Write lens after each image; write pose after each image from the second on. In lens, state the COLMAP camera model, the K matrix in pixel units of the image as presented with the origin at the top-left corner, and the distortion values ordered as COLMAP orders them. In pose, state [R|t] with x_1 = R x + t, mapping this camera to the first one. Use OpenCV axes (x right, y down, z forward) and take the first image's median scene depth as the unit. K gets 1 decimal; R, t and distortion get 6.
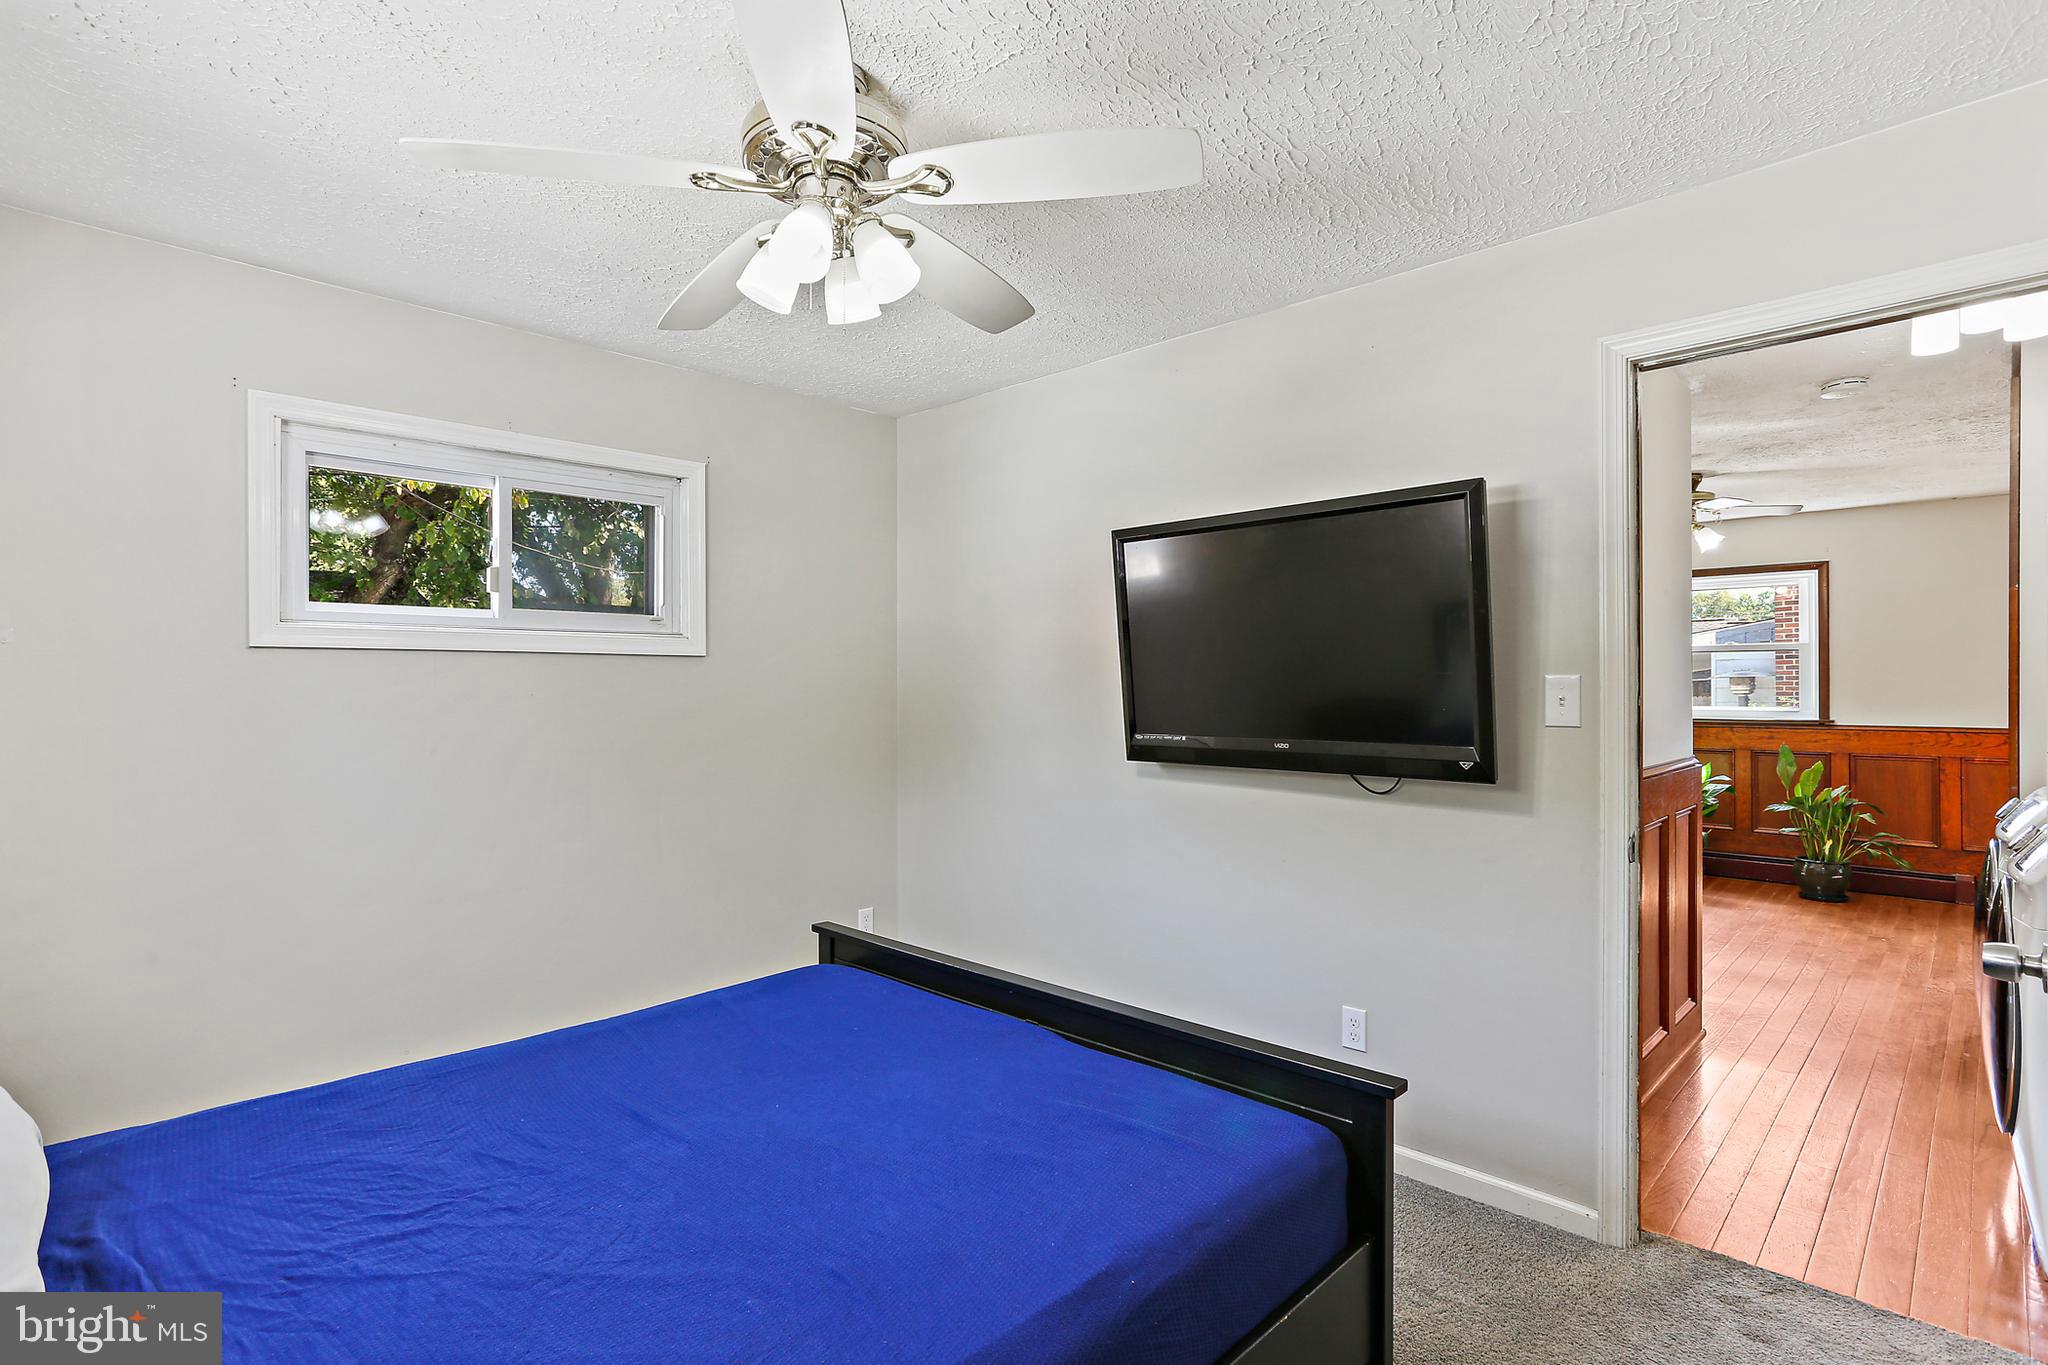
lens RADIAL K [[990.7, 0, 1025.1], [0, 990.7, 675.4], [0, 0, 1]] dist [-0.050817, 0.030229]
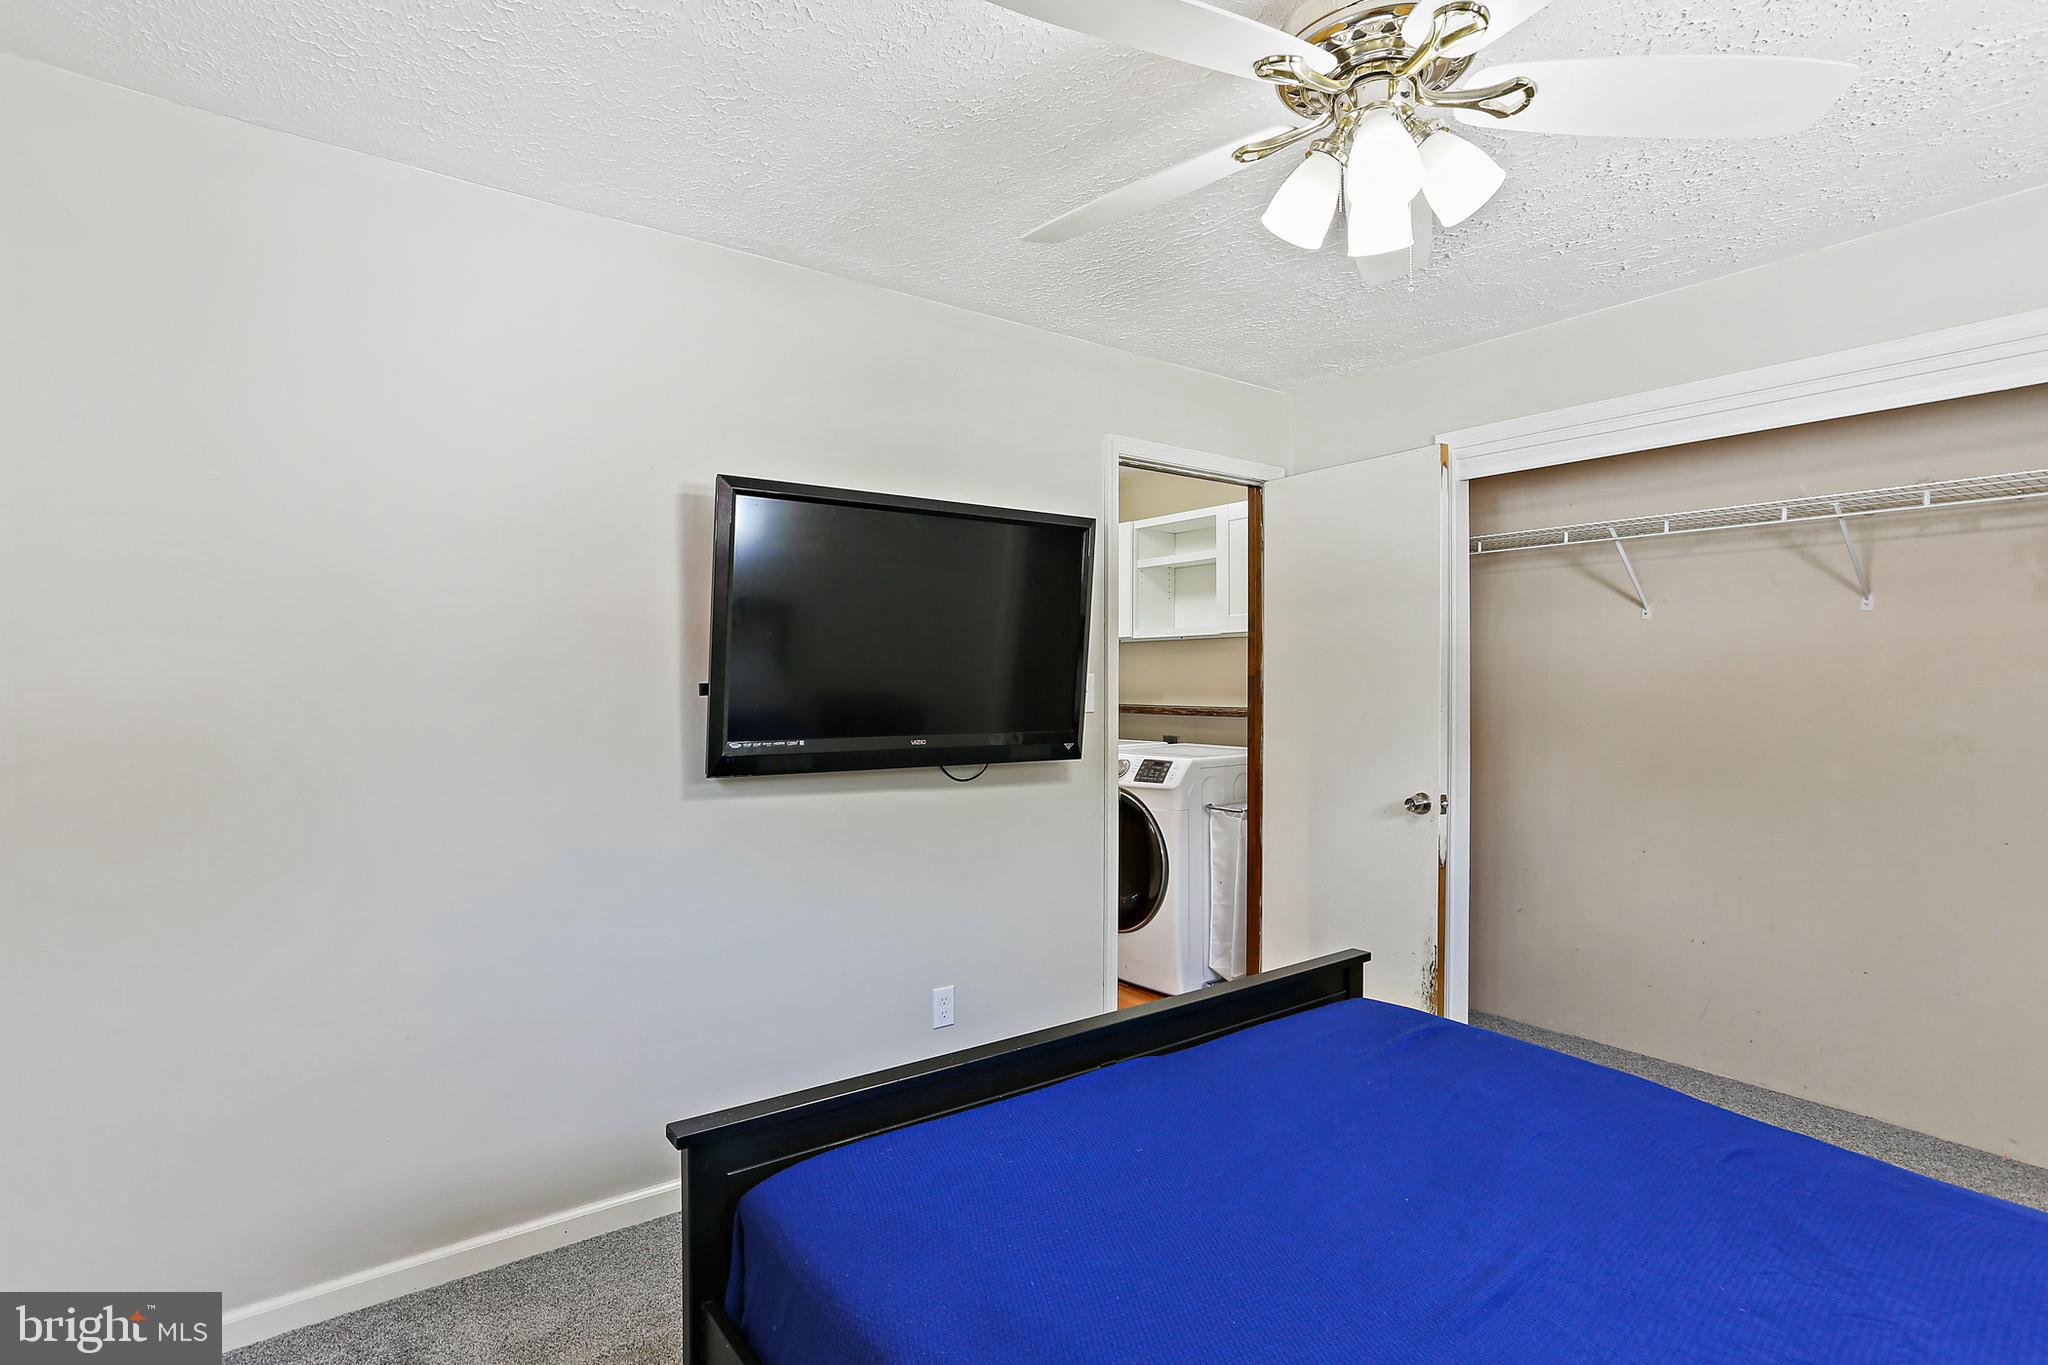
lens RADIAL K [[992.7, 0, 1002.1], [0, 992.7, 683.2], [0, 0, 1]] dist [-0.058293, 0.038072]
pose [[0.174493, 0.004733, 0.984647, -0.692150], [-0.011396, 0.999931, -0.002787, 0.014589], [-0.984593, -0.010734, 0.174535, 0.748326]]
